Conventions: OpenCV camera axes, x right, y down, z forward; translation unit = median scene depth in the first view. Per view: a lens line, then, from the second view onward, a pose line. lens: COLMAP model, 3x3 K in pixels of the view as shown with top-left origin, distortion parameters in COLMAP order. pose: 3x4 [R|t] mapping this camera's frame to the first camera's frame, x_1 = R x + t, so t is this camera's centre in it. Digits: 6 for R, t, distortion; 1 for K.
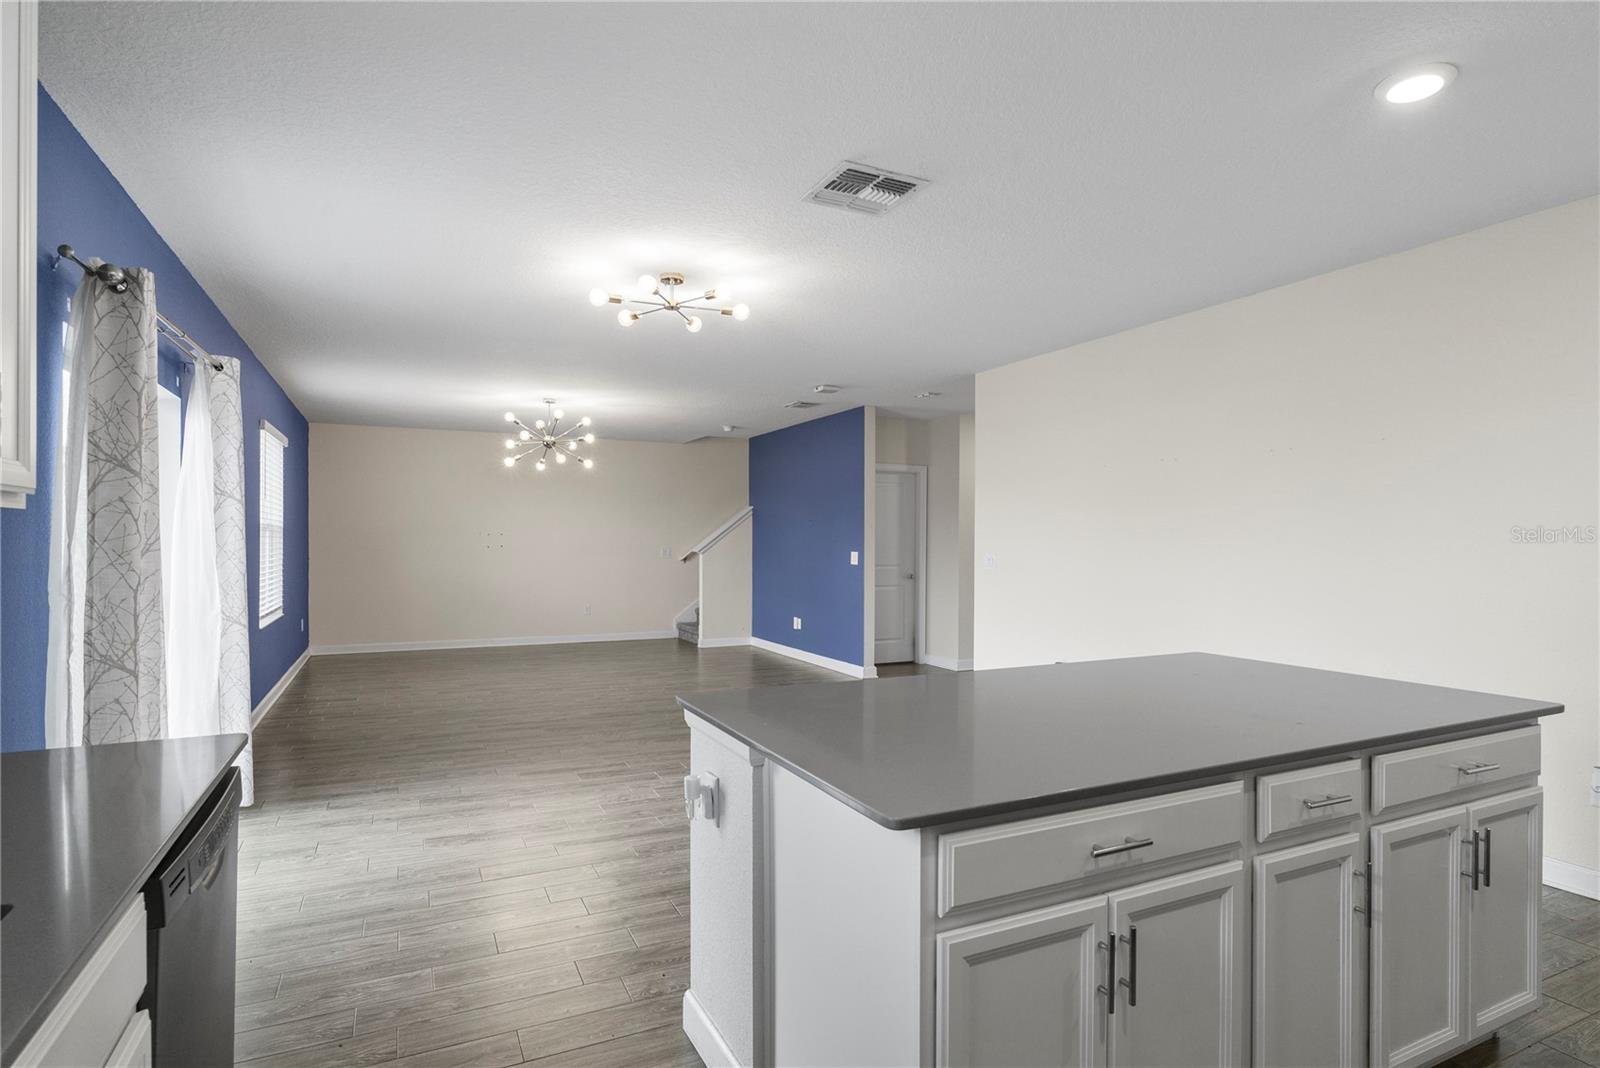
lens RADIAL K [[829.1, 0, 789.5], [0, 829.1, 548.2], [0, 0, 1]] dist [0.006810, 0.000537]
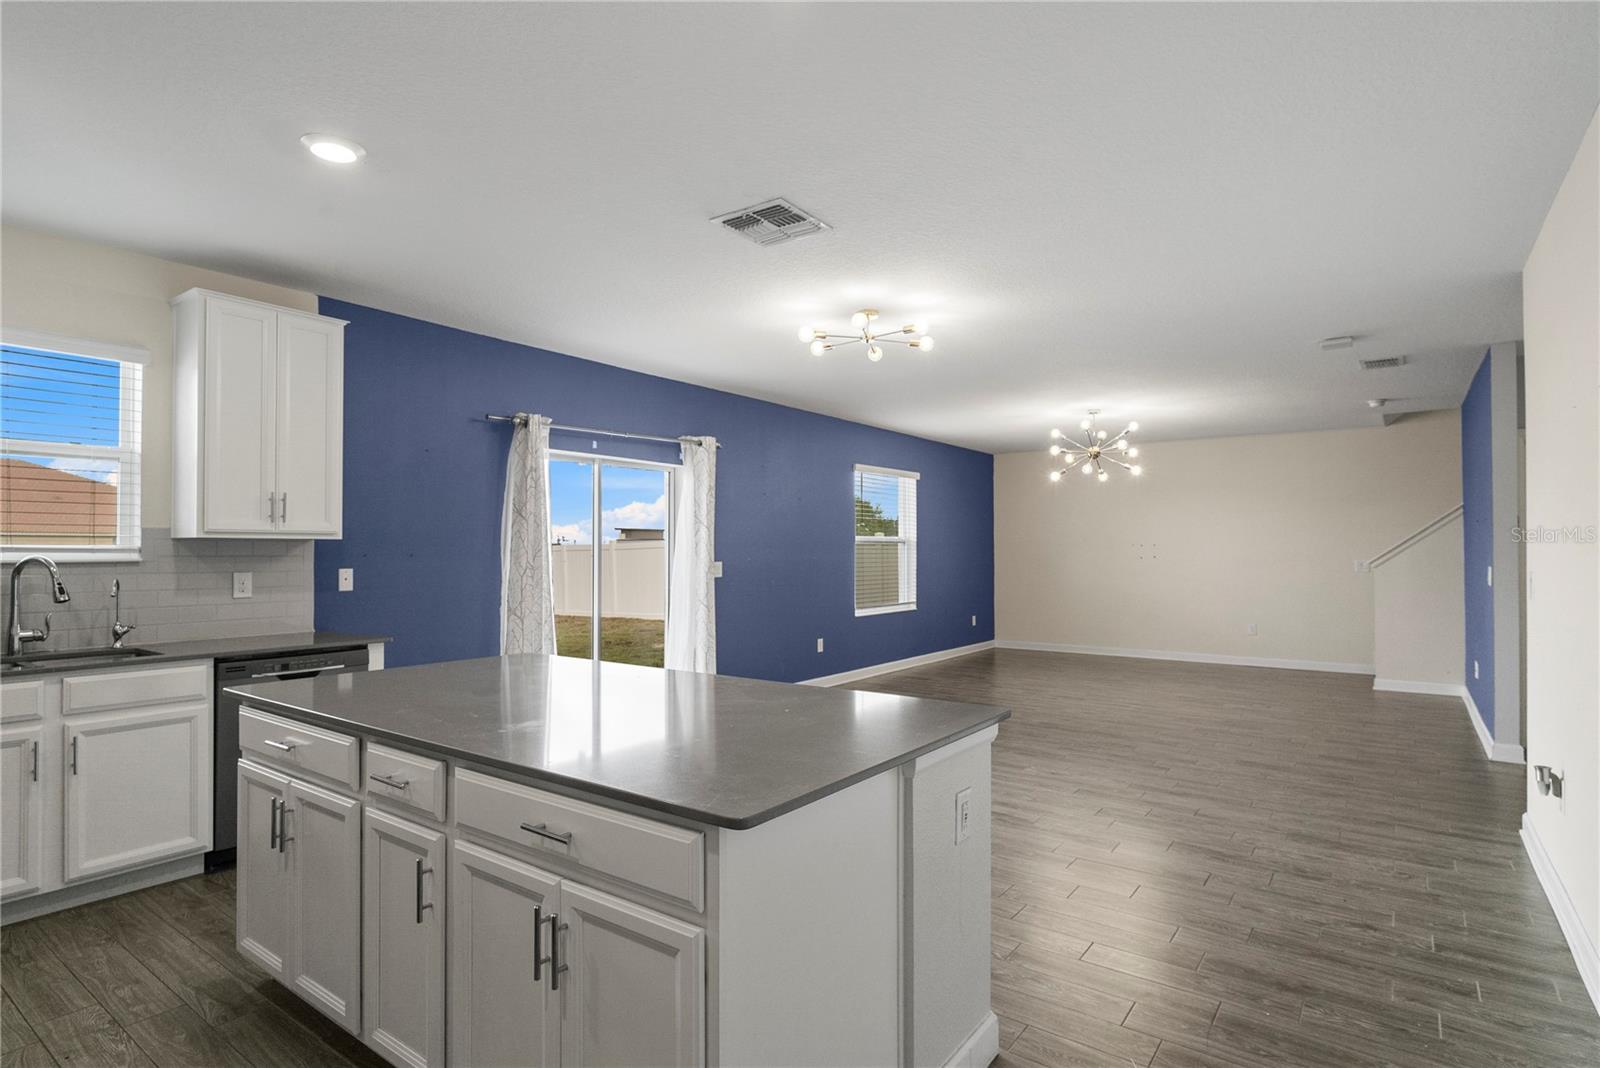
lens RADIAL K [[829.1, 0, 788.4], [0, 829.1, 529.4], [0, 0, 1]] dist [0.006810, 0.000537]
pose [[0.468161, -0.026089, -0.883258, 0.955085], [-0.007741, 0.999405, -0.033623, 0.000381], [0.883609, 0.022578, 0.467680, 0.482037]]
